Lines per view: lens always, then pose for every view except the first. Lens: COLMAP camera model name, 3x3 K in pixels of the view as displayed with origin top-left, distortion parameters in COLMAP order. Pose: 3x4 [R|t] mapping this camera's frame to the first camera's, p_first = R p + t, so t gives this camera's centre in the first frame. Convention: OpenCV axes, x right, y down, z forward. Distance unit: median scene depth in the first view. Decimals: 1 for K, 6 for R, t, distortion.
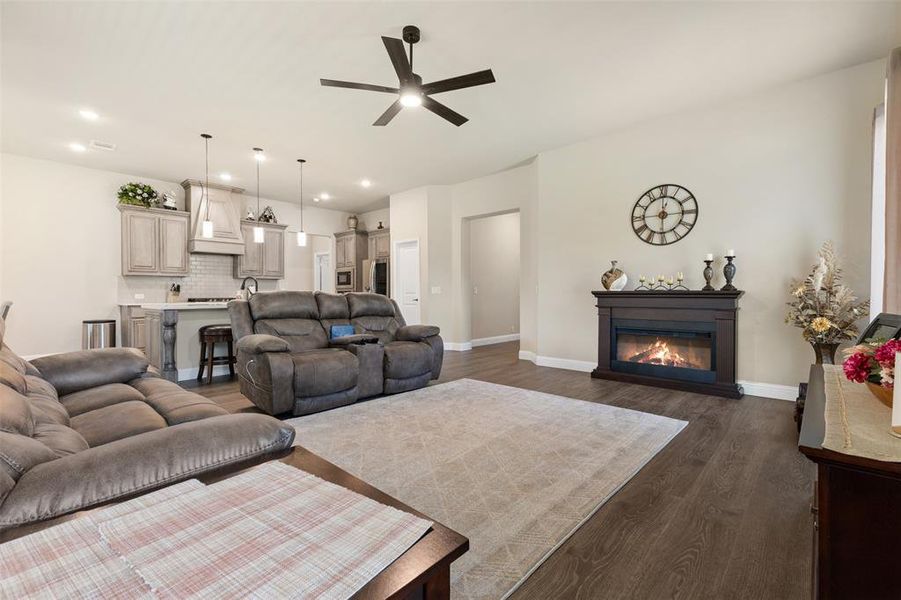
lens RADIAL K [[399.5, 0, 453.5], [0, 399.5, 296.1], [0, 0, 1]] dist [0.002217, 0.000313]
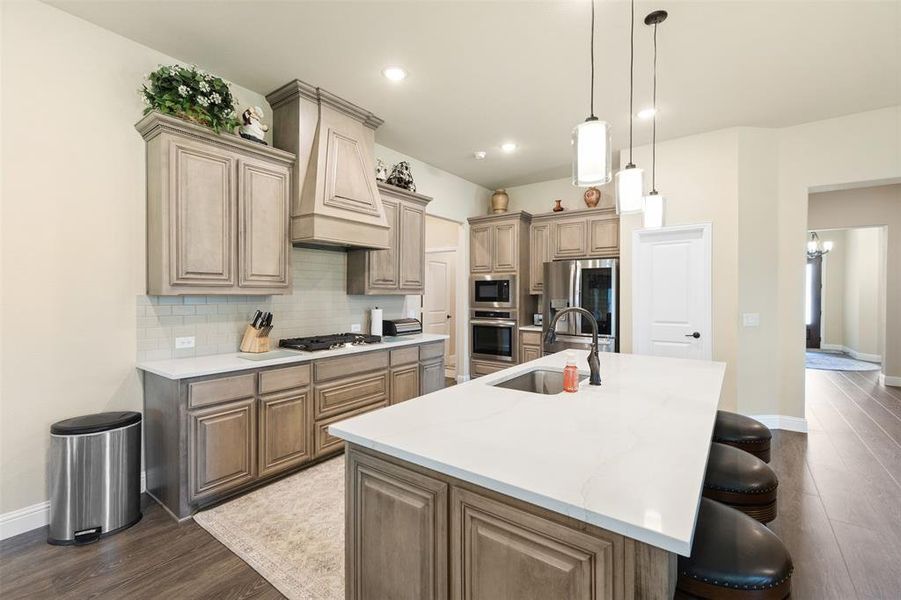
lens RADIAL K [[399.5, 0, 453.5], [0, 399.5, 296.1], [0, 0, 1]] dist [0.002217, 0.000313]
pose [[0.993047, 0.000566, 0.117715, -0.532519], [-0.000327, 0.999998, -0.002051, -0.046738], [-0.117716, 0.001998, 0.993045, 0.523629]]
